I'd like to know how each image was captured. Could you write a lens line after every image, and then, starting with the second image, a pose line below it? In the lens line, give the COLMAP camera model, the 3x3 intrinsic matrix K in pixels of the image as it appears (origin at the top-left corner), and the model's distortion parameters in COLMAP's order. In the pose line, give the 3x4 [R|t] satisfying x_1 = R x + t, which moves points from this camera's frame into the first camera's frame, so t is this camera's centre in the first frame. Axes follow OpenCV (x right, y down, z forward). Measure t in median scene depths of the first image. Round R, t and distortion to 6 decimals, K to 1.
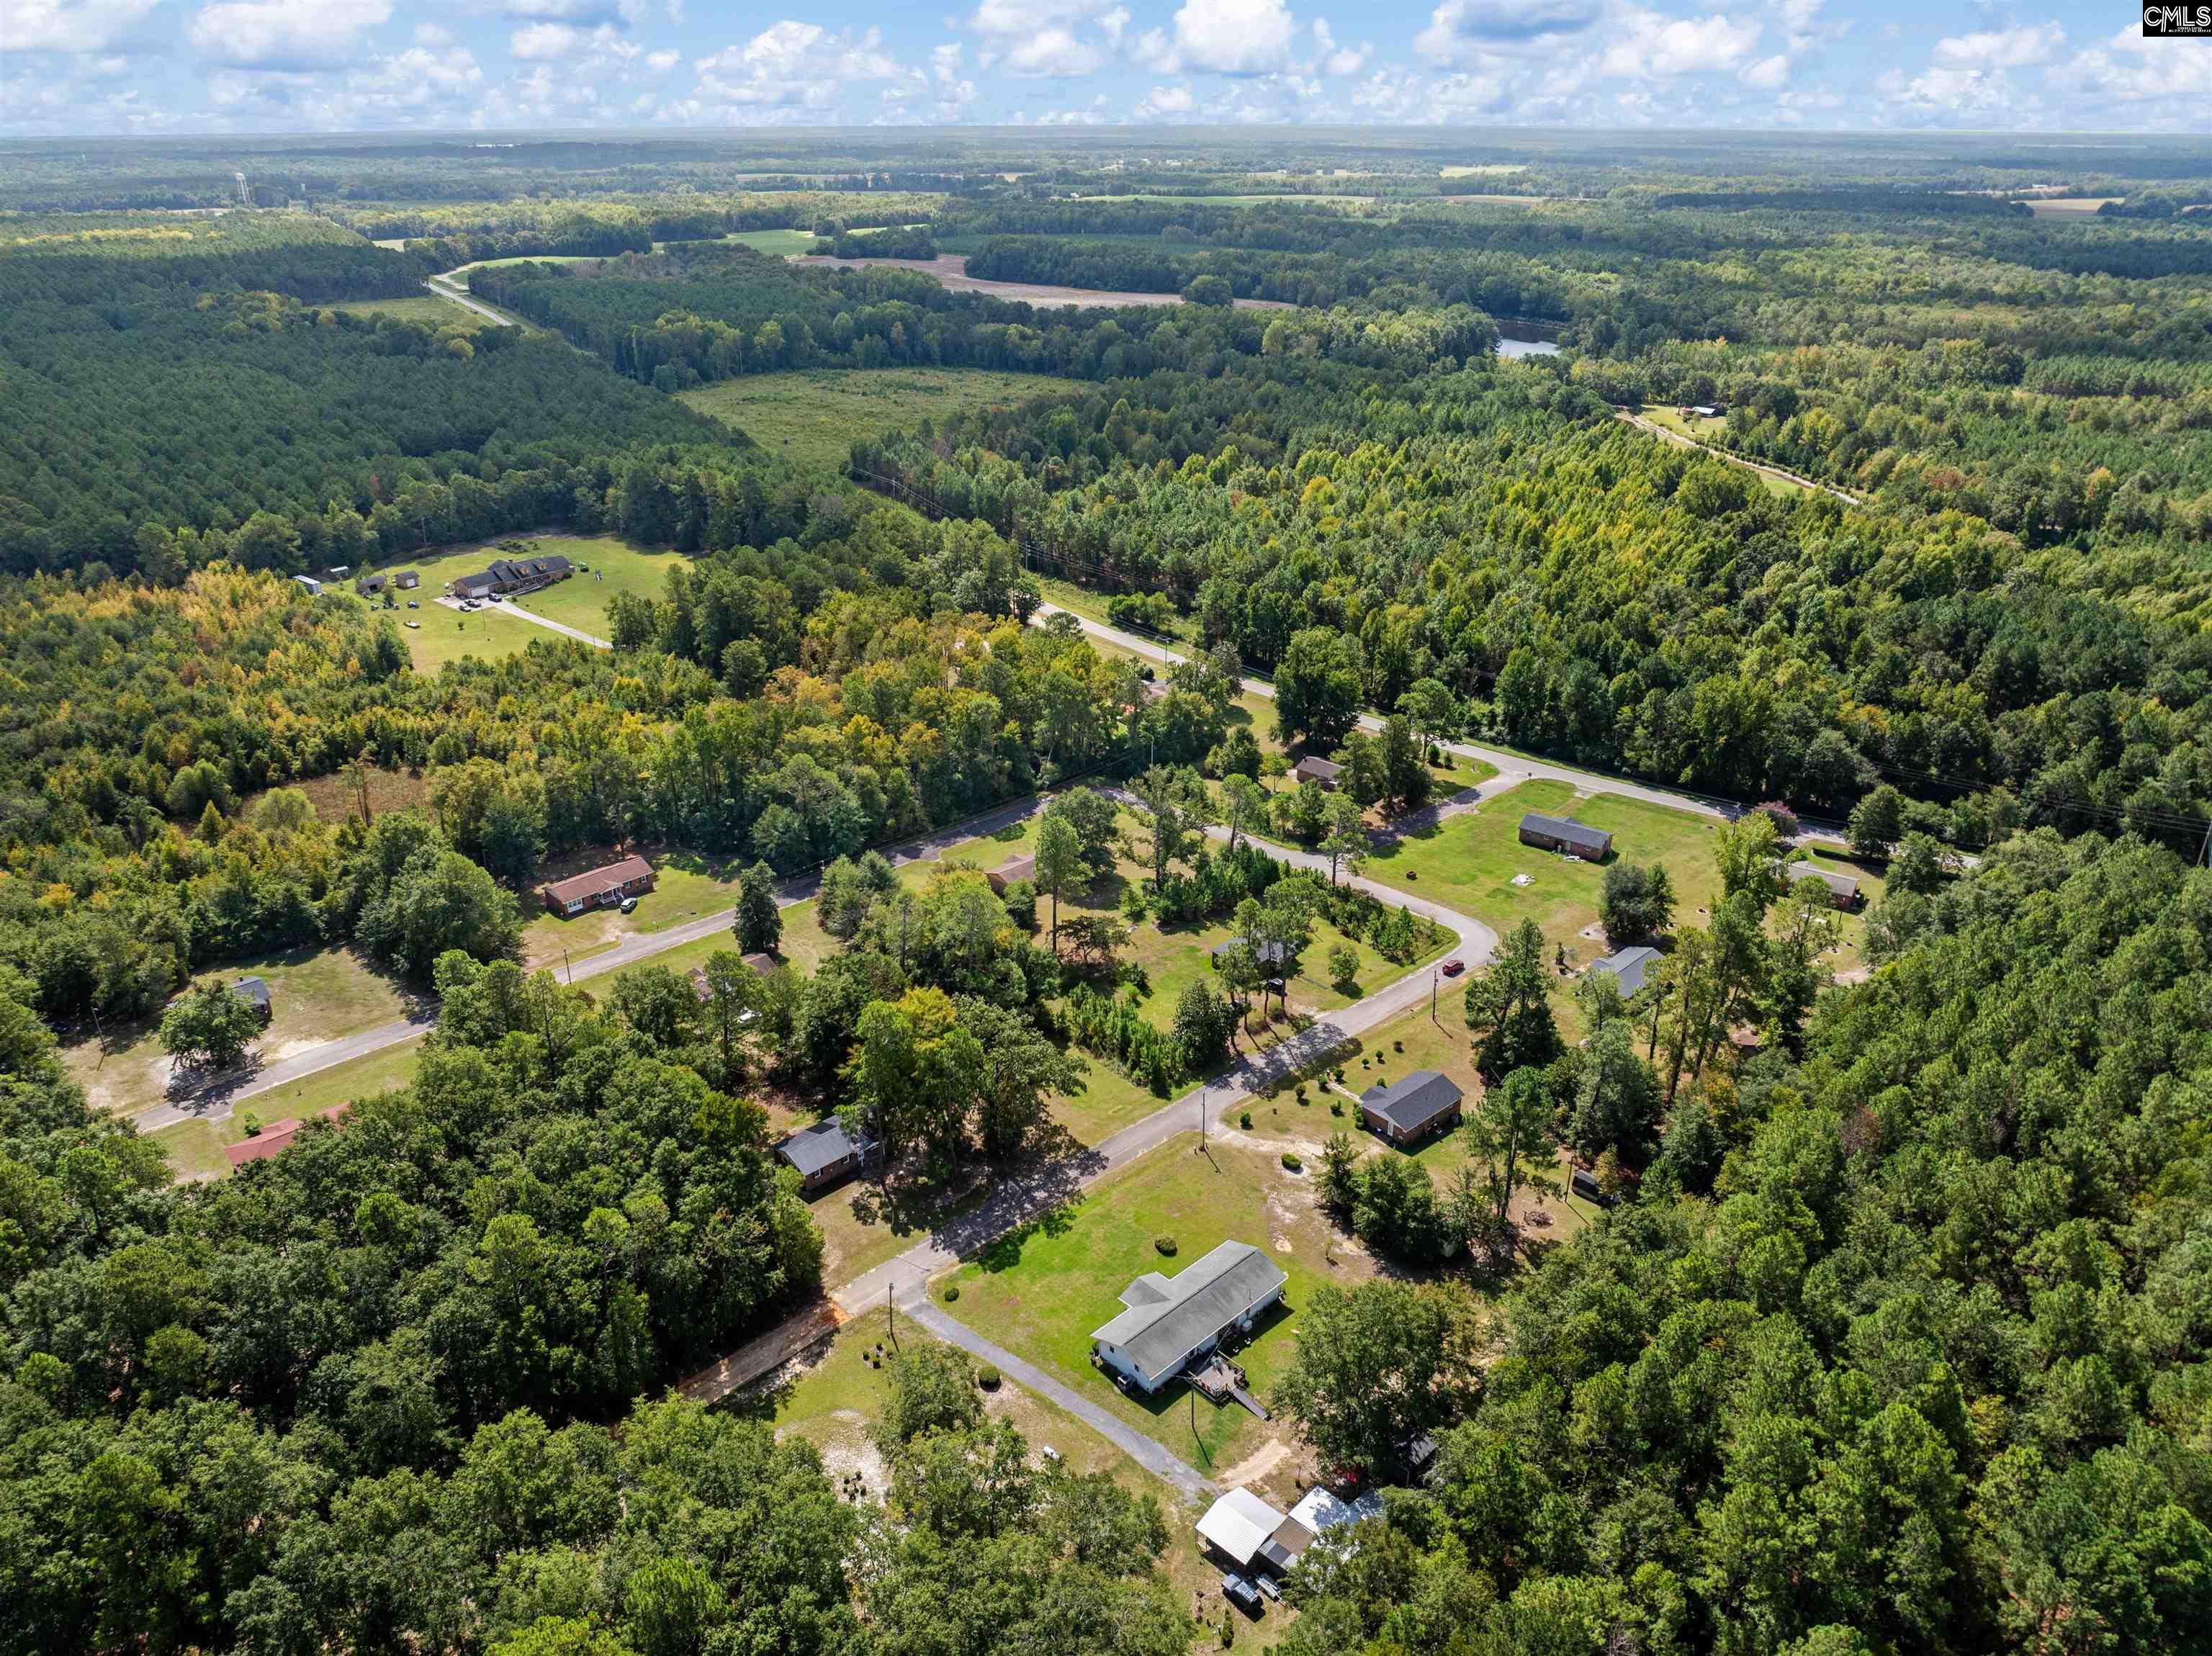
lens RADIAL K [[1545.1, 0, 1105.5], [0, 1545.1, 827.8], [0, 0, 1]] dist [0.000294, 0.000161]
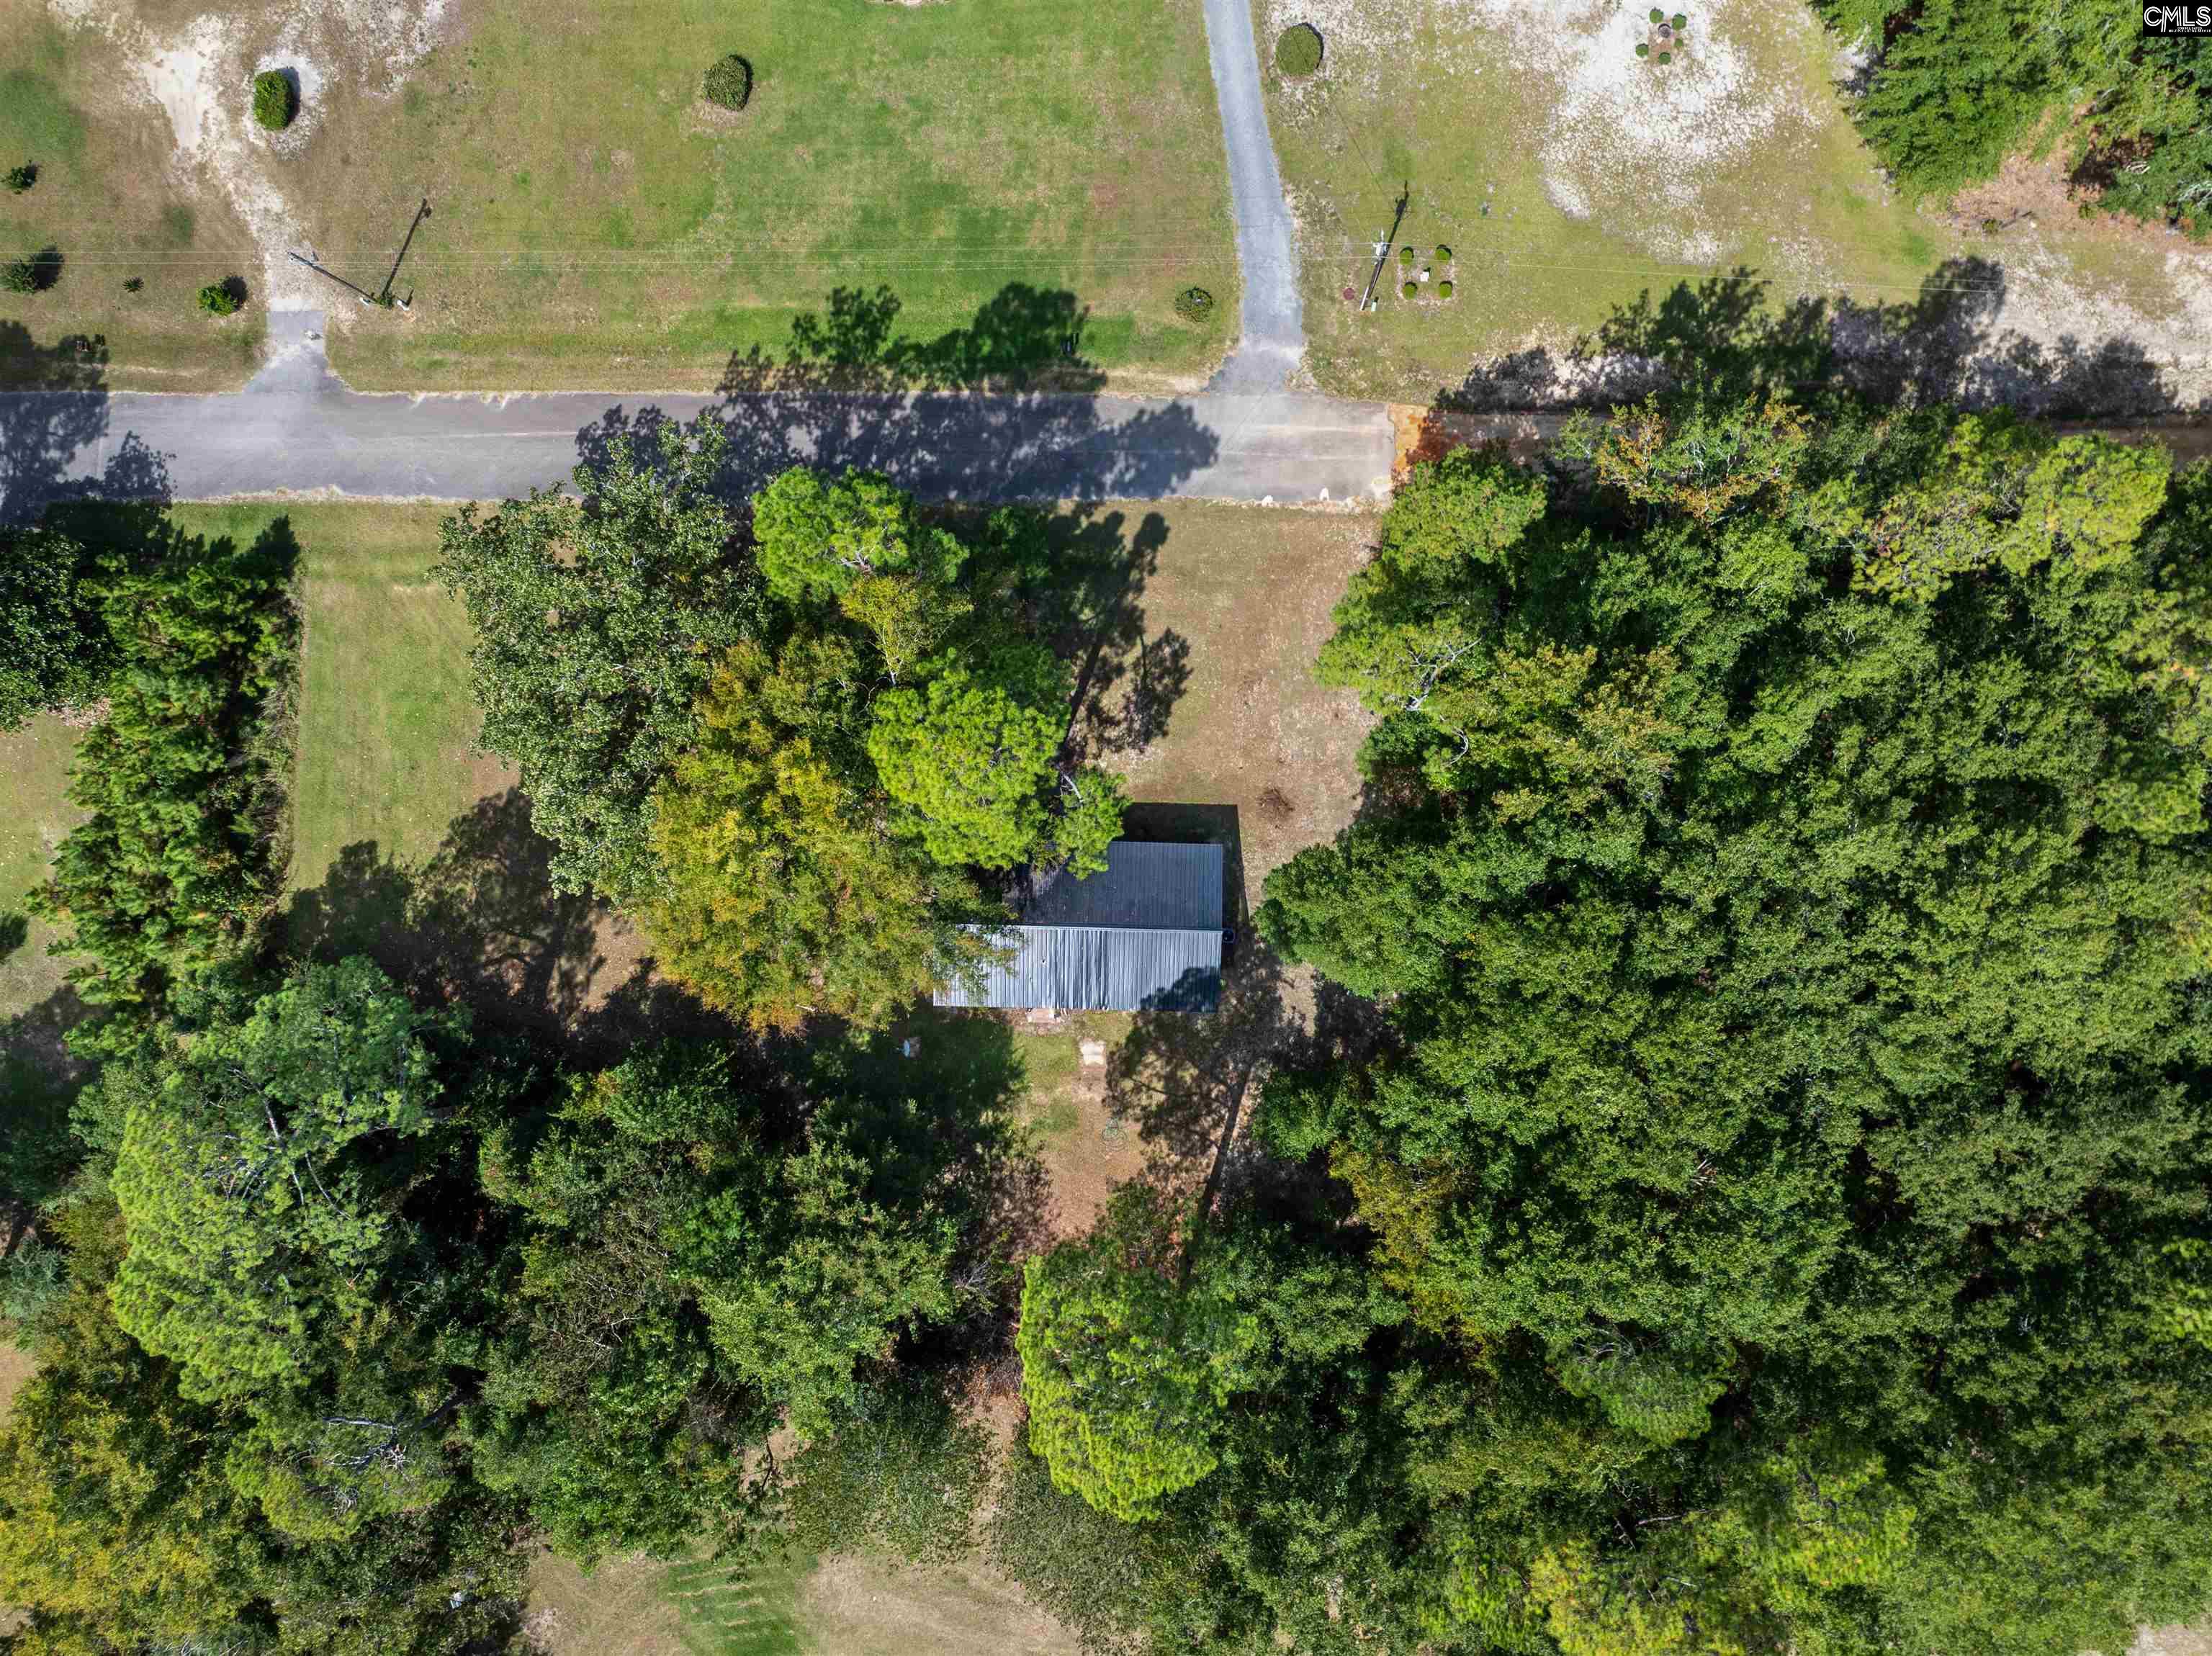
lens RADIAL K [[1545.1, 0, 1104.7], [0, 1545.1, 827.2], [0, 0, 1]] dist [0.000294, 0.000161]
pose [[-0.714174, -0.698880, 0.039025, -0.189903], [0.333961, -0.291210, 0.896475, -0.131126], [-0.615164, 0.653272, 0.441373, 0.860767]]
